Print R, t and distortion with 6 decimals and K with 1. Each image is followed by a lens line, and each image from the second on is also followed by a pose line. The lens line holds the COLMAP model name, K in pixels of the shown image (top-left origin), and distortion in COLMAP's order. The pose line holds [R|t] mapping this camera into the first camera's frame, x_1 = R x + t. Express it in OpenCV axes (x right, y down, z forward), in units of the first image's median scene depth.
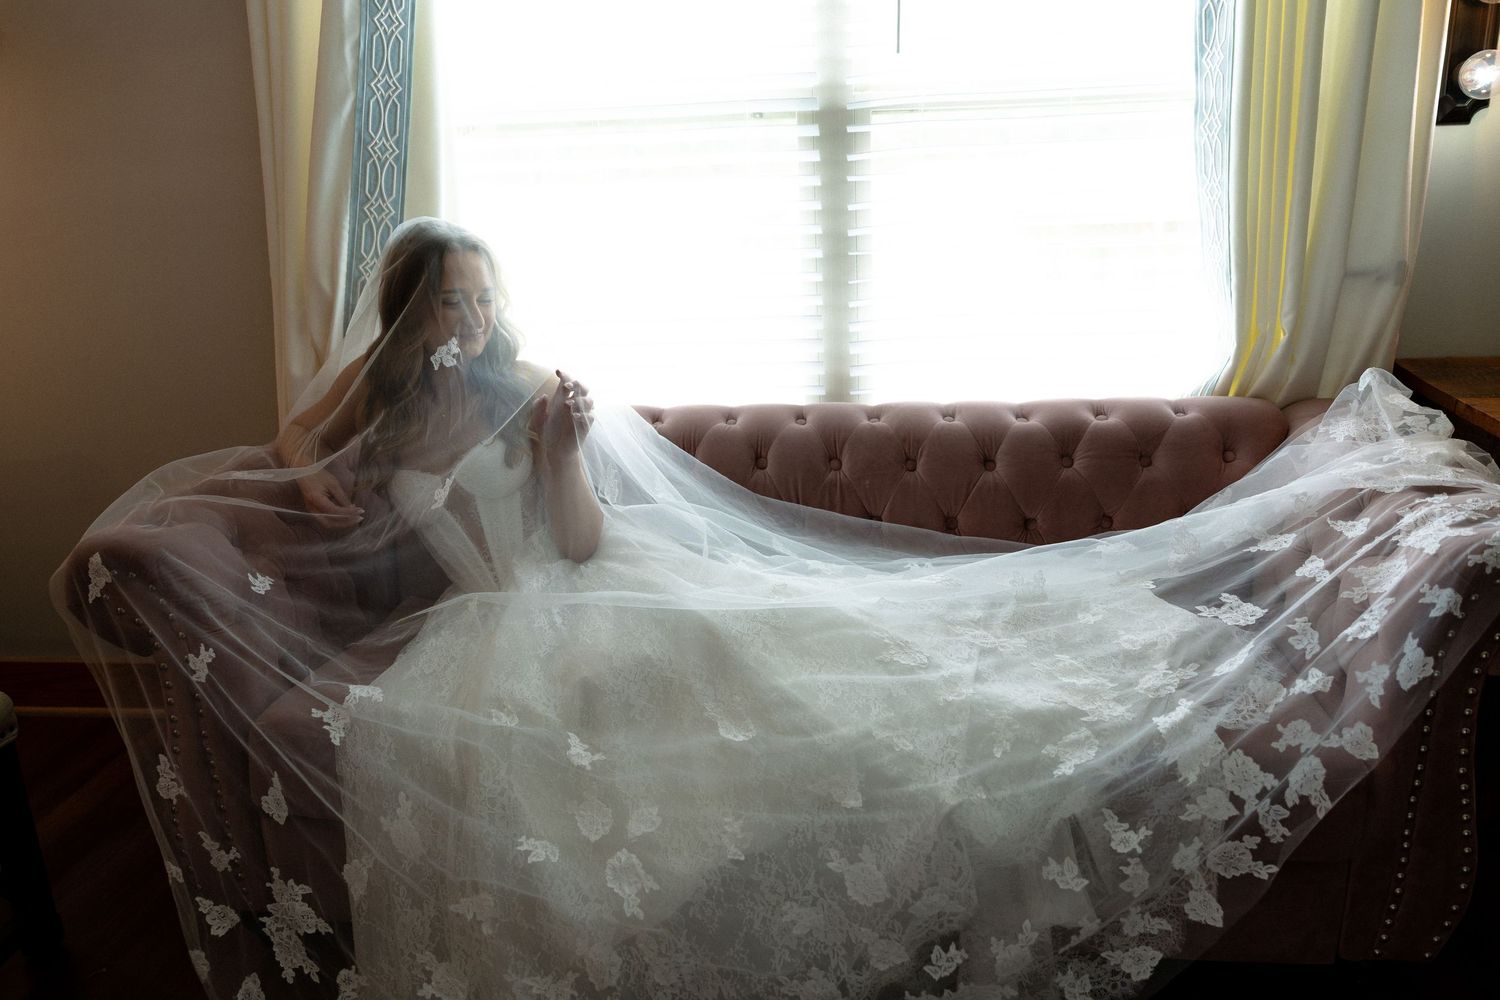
lens RADIAL K [[1143.3, 0, 753.2], [0, 1143.3, 493.1], [0, 0, 1]] dist [0.007638, -0.008157]
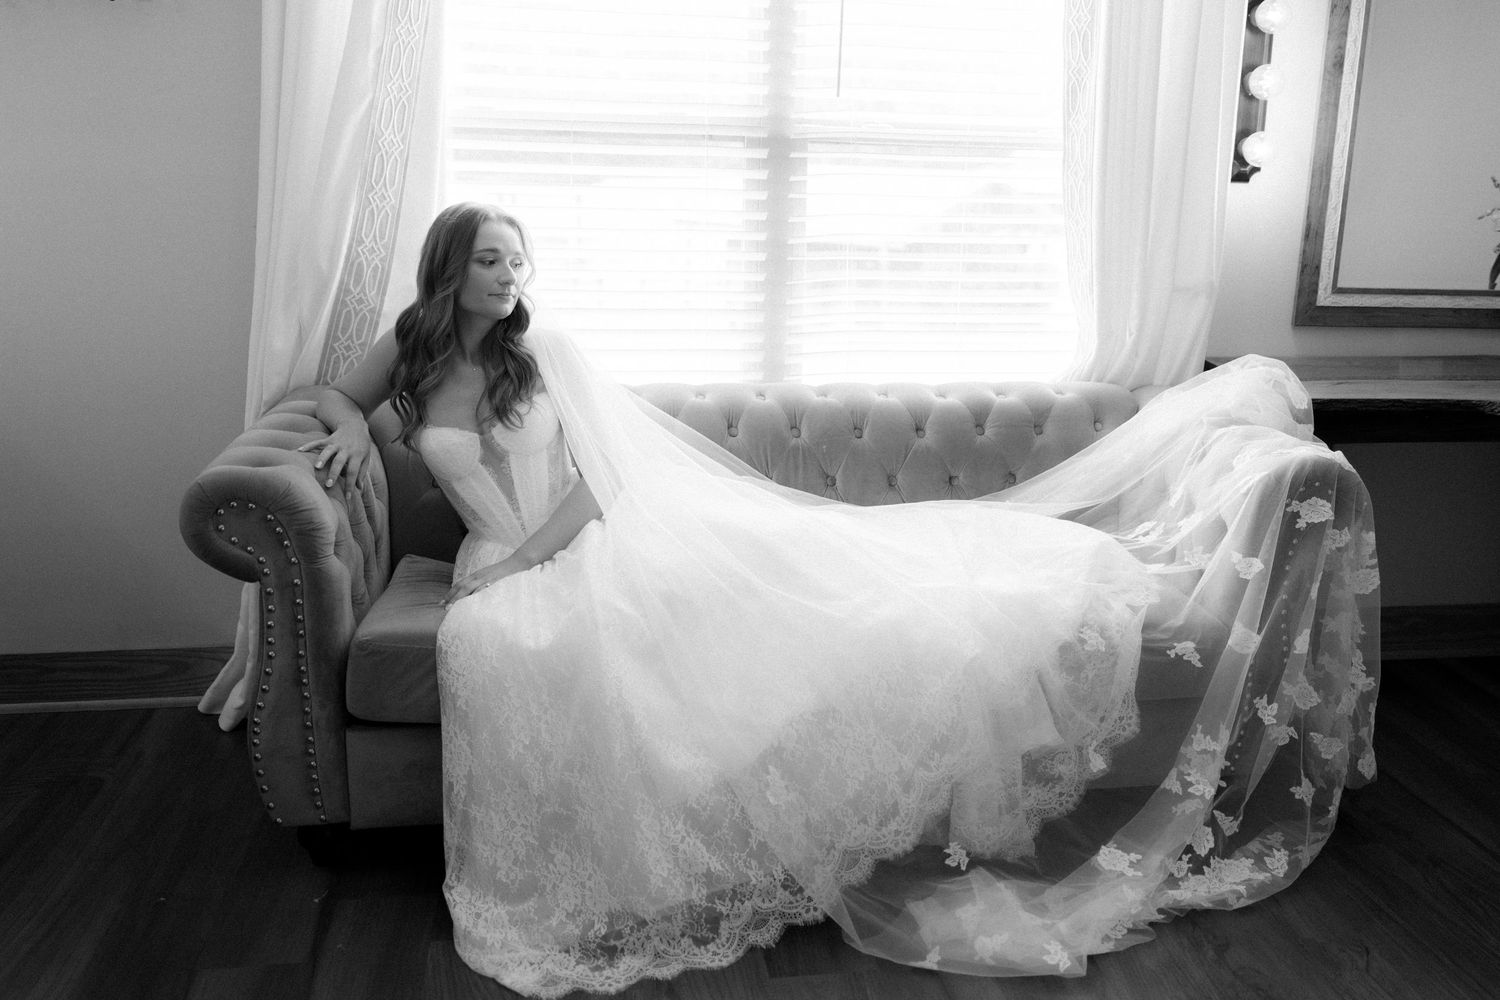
lens RADIAL K [[1320.9, 0, 767.8], [0, 1320.9, 449.9], [0, 0, 1]] dist [0.001311, 0.000025]
pose [[0.960889, 0.006827, 0.276850, -0.361574], [0.014723, 0.997023, -0.075687, 0.104006], [-0.276542, 0.076803, 0.957928, -0.324417]]
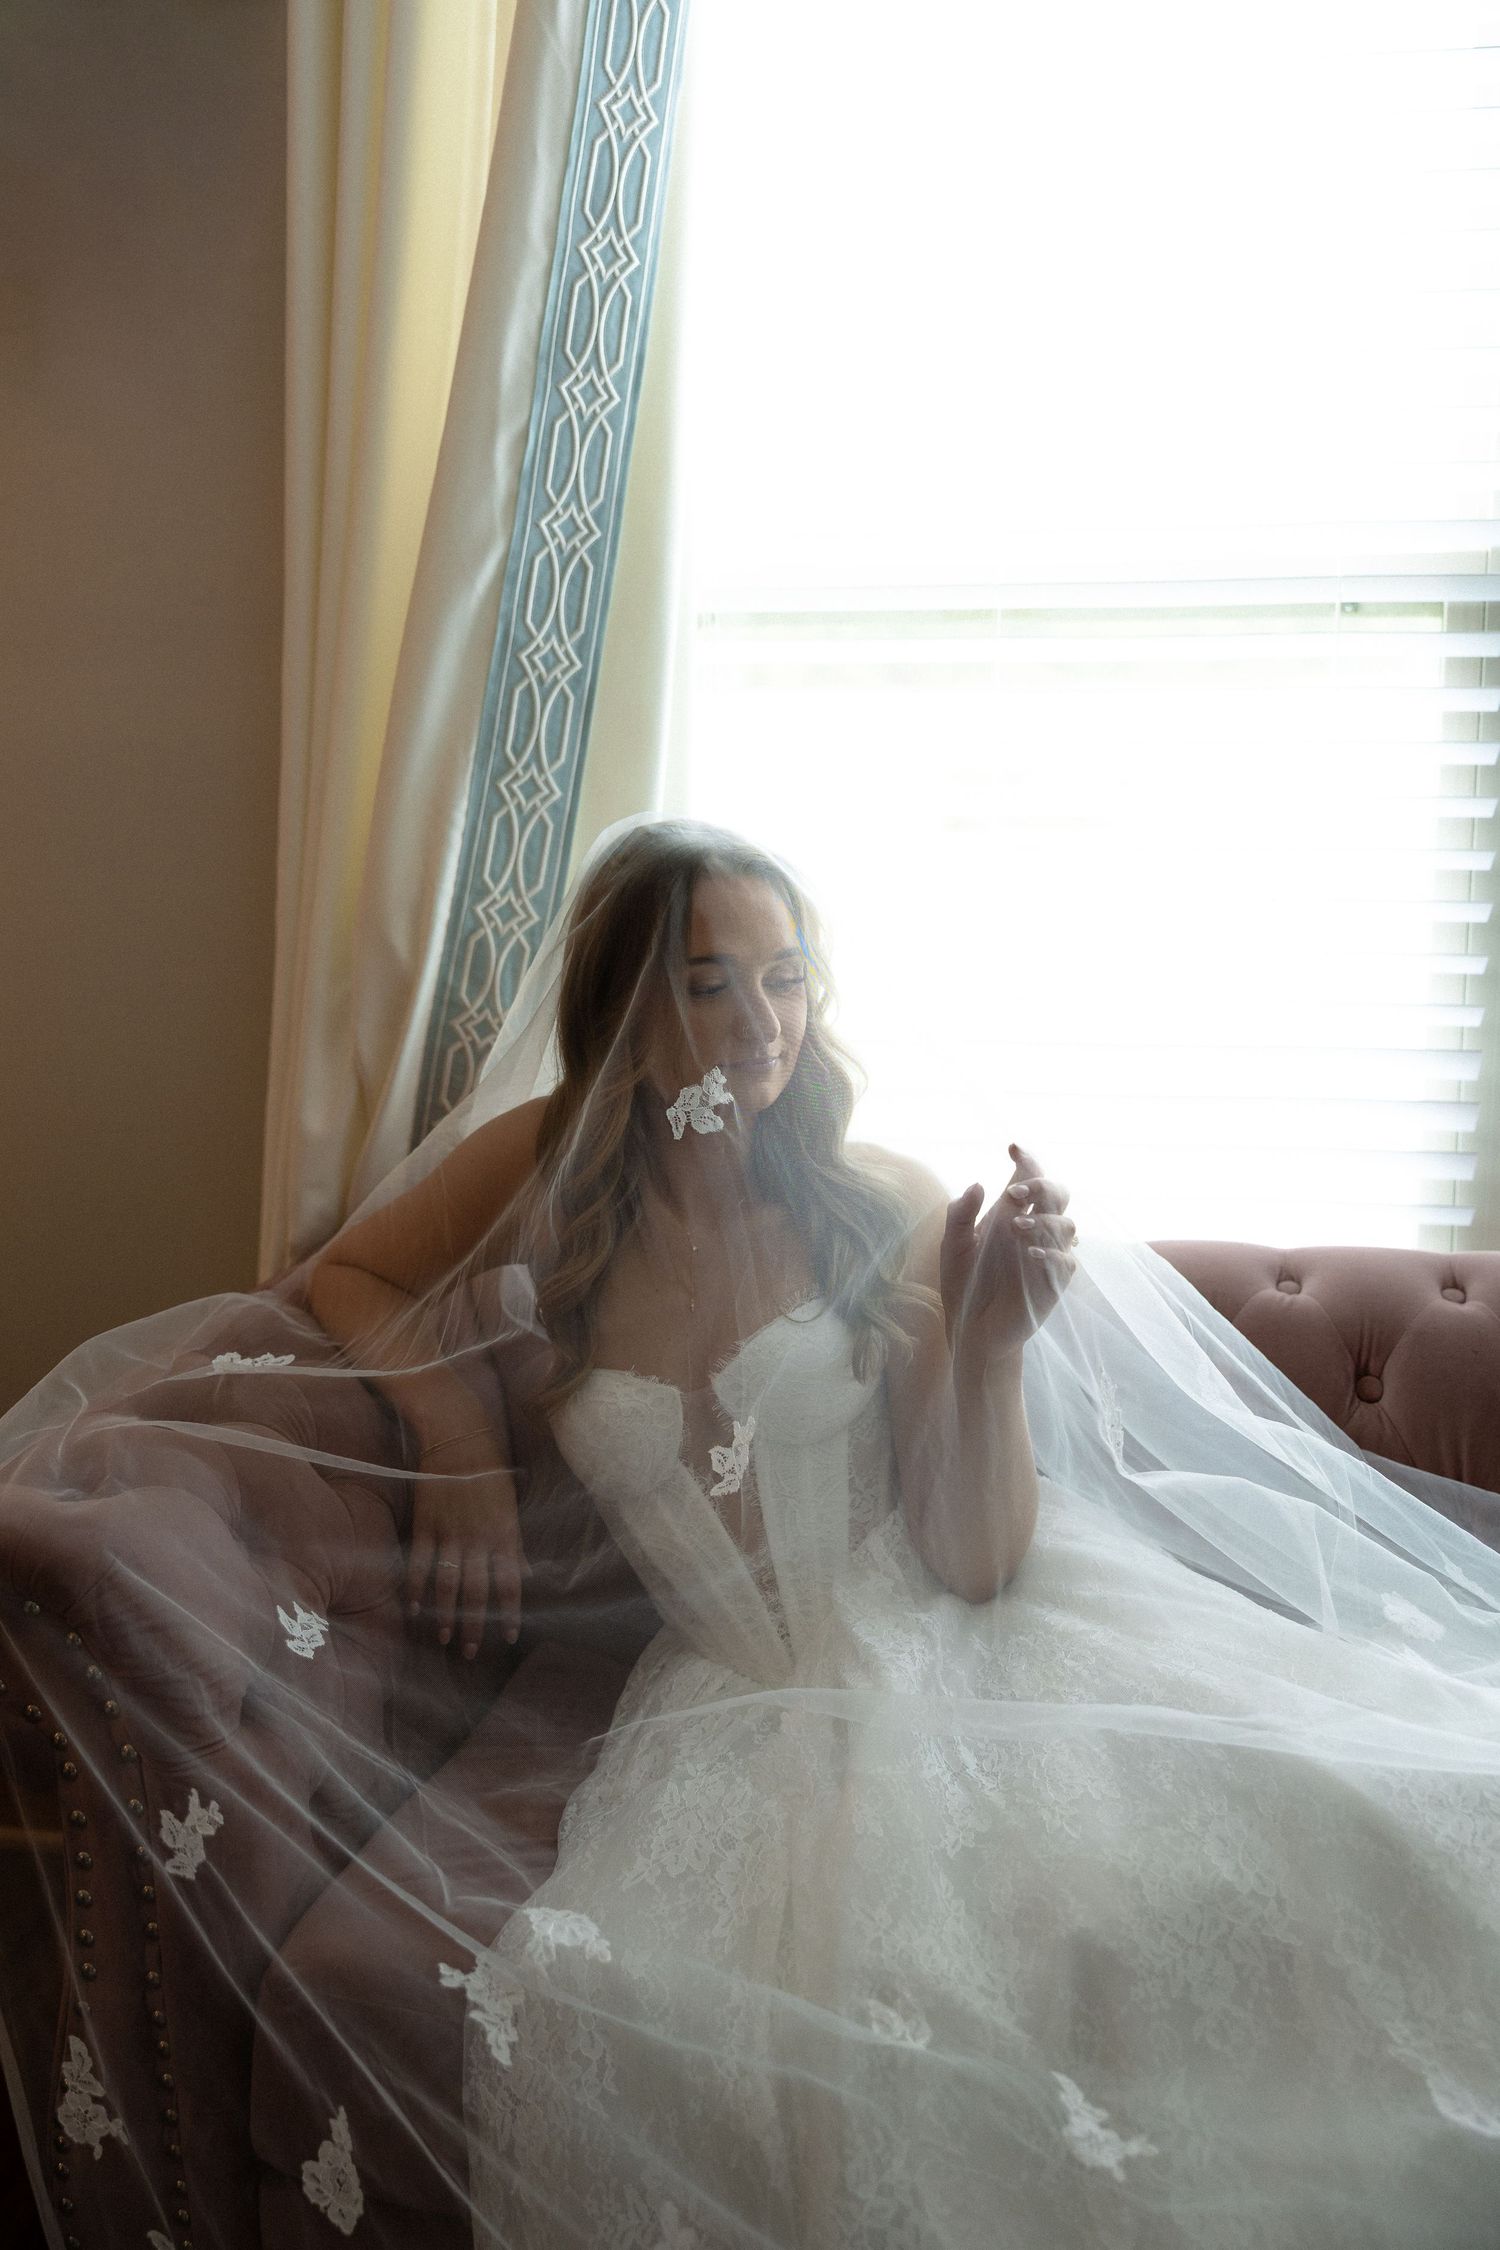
lens RADIAL K [[2216.2, 0, 741.7], [0, 2216.2, 1147.9], [0, 0, 1]] dist [-0.000691, 0.000000]
pose [[0.995962, 0.044918, -0.077736, -0.186801], [-0.050237, 0.996428, -0.067882, -0.052317], [0.074410, 0.071513, 0.994660, 0.142422]]
